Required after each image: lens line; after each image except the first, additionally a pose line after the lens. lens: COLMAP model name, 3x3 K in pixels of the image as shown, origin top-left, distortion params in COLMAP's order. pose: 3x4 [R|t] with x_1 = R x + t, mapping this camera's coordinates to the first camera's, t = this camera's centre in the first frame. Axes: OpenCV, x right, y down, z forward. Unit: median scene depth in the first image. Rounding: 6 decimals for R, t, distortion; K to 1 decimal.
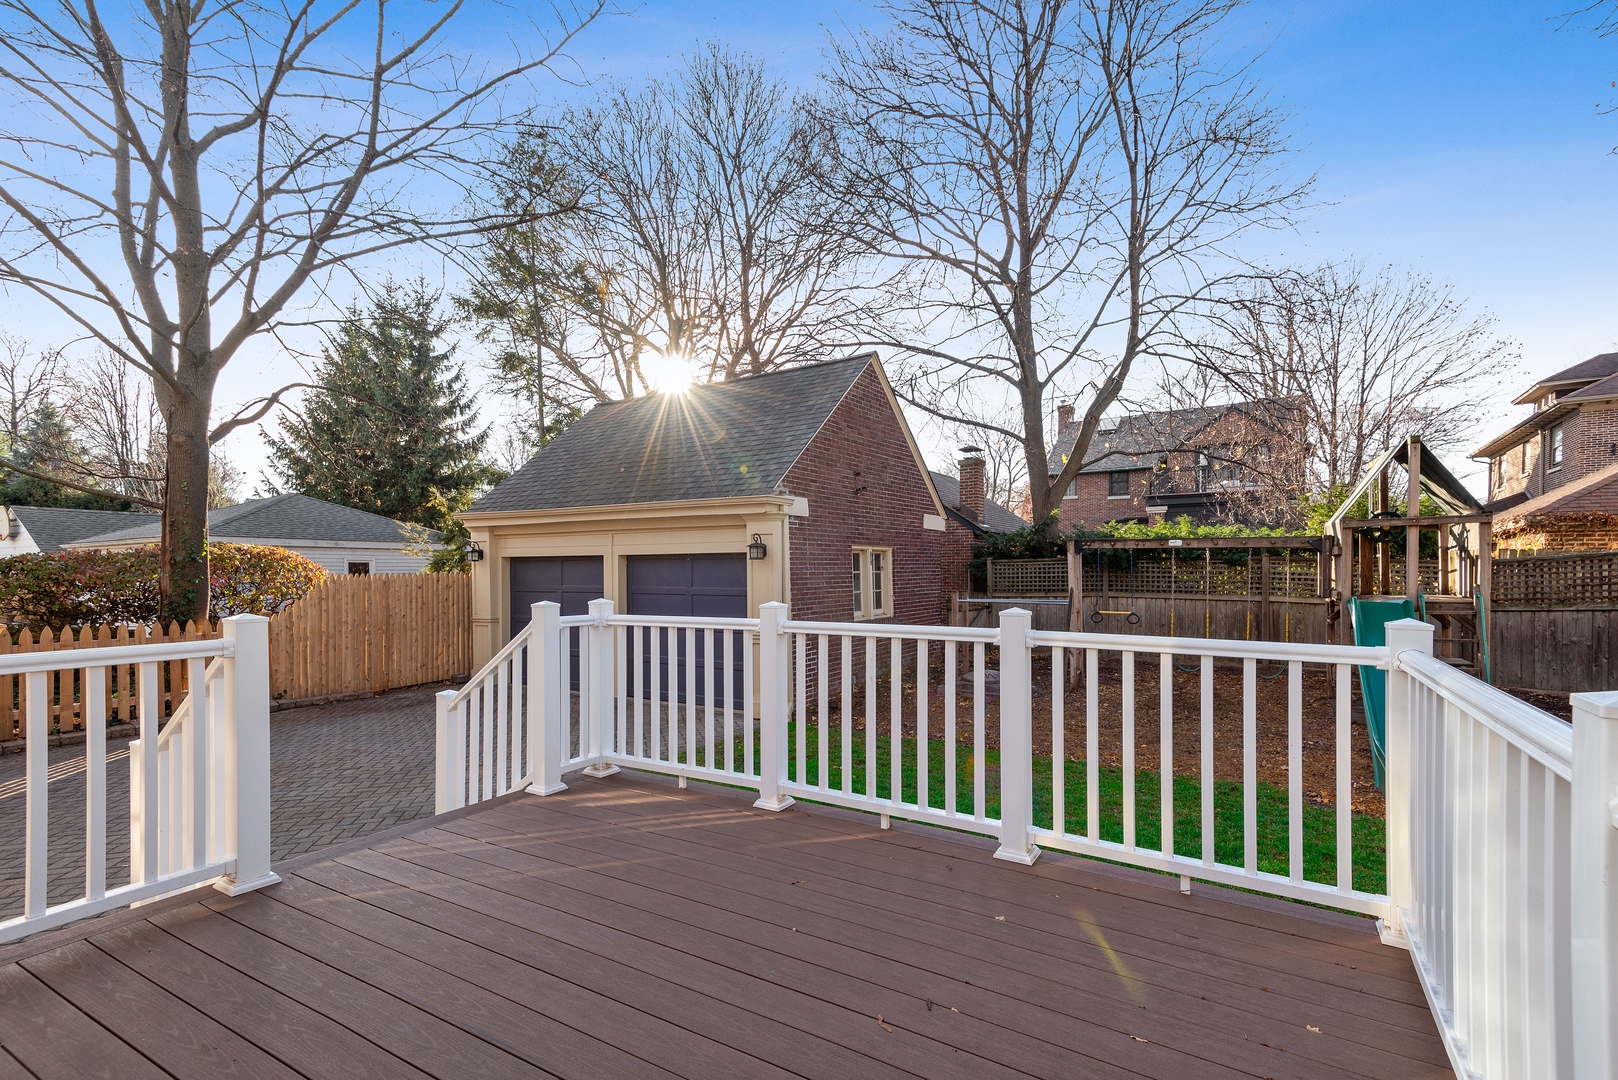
lens RADIAL K [[745.6, 0, 829.2], [0, 745.6, 570.9], [0, 0, 1]] dist [0.005928, 0.000569]
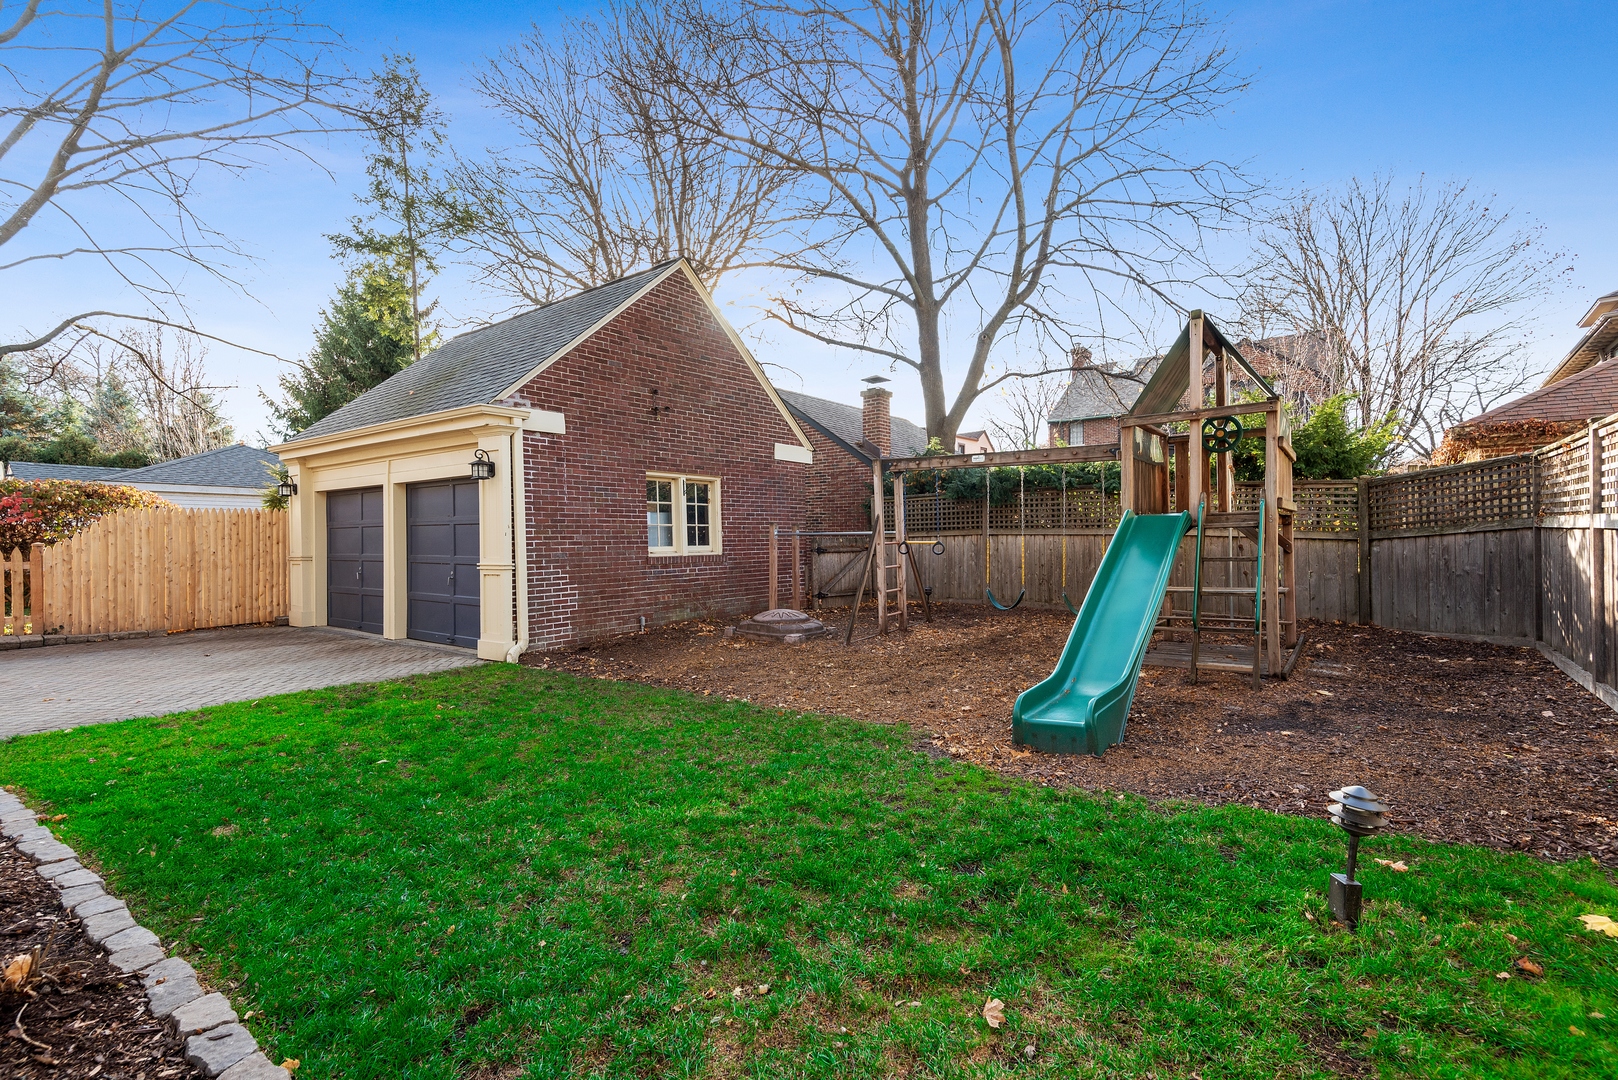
lens RADIAL K [[758.3, 0, 811.0], [0, 758.3, 534.3], [0, 0, 1]] dist [-0.000958, -0.000761]
pose [[0.996103, -0.004245, -0.088100, 0.308307], [0.004165, 0.999991, -0.001092, 0.044439], [0.088104, 0.000721, 0.996111, 0.106566]]
